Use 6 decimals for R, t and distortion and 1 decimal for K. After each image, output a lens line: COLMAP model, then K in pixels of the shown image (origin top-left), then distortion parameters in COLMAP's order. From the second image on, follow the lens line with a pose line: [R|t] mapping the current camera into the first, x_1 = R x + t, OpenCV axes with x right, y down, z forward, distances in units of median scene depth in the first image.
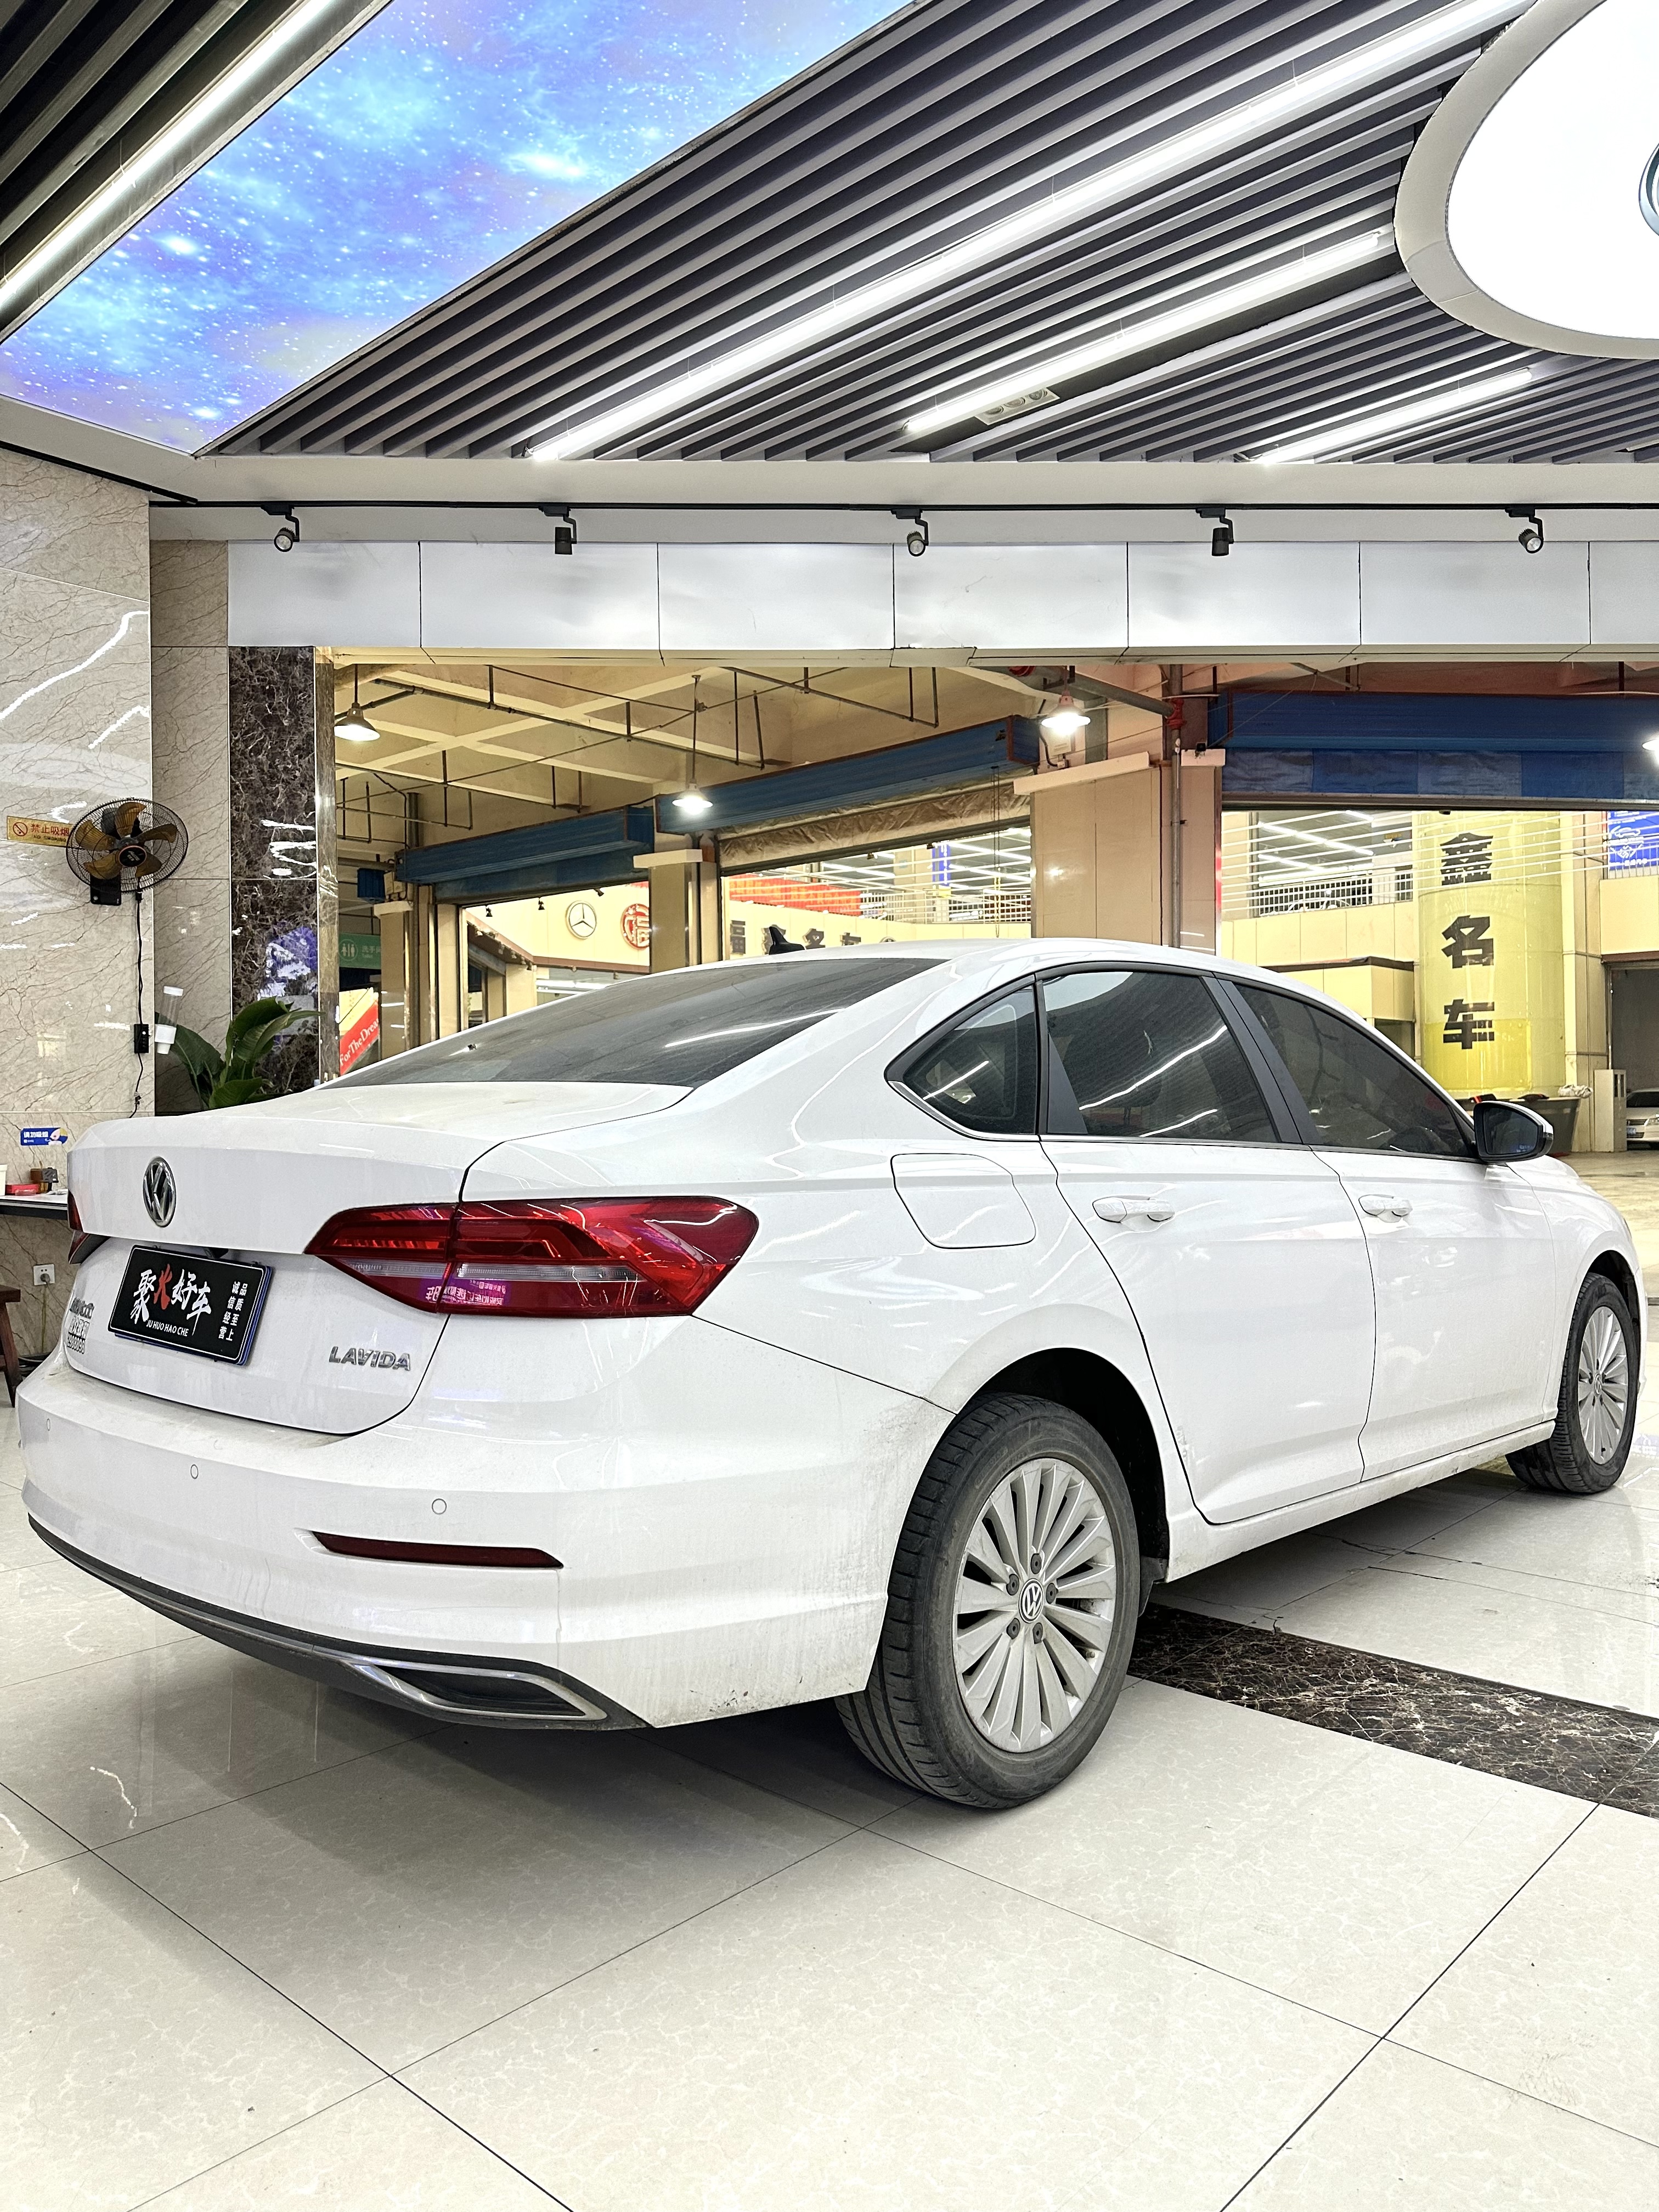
lens RADIAL K [[1512.7, 0, 829.5], [0, 1512.7, 1106.0], [0, 0, 1]] dist [0.074183, -0.133067]
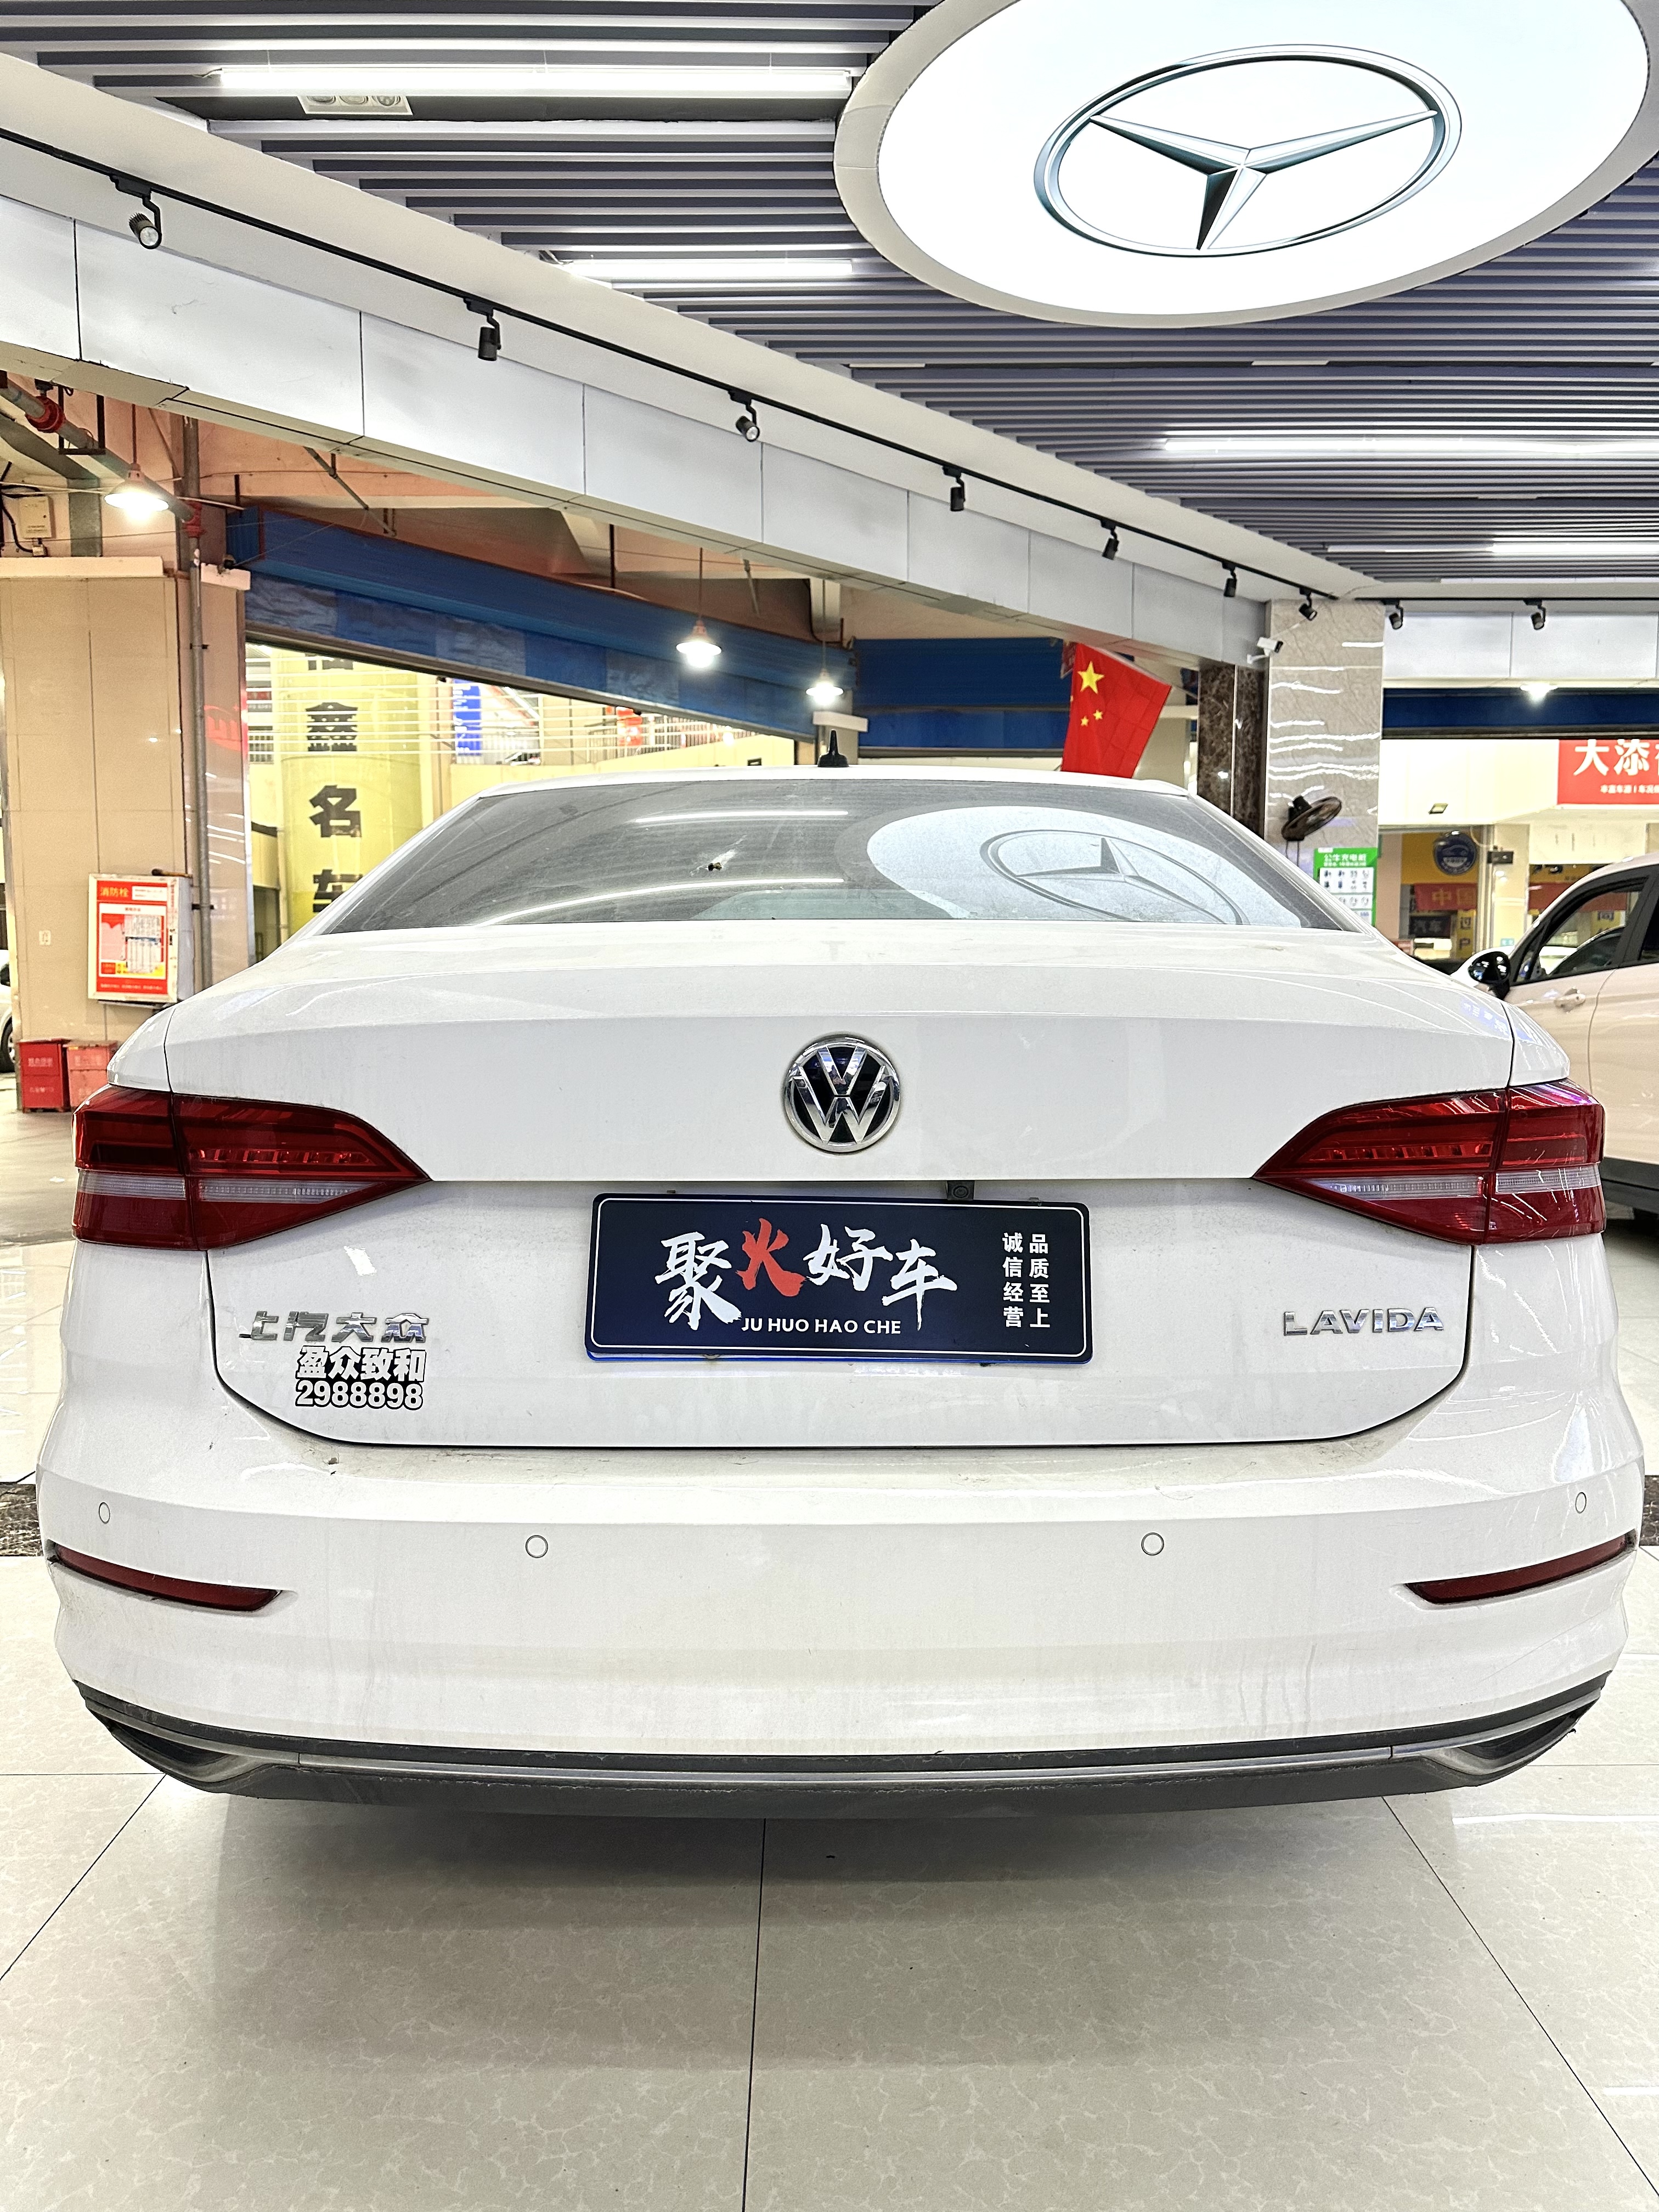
lens RADIAL K [[1544.4, 0, 829.5], [0, 1544.4, 1106.0], [0, 0, 1]] dist [0.014941, -0.029689]
pose [[0.734913, -0.041039, 0.676918, -0.216441], [-0.015728, 0.996867, 0.077511, 0.004704], [-0.677979, -0.067610, 0.731966, 0.152798]]
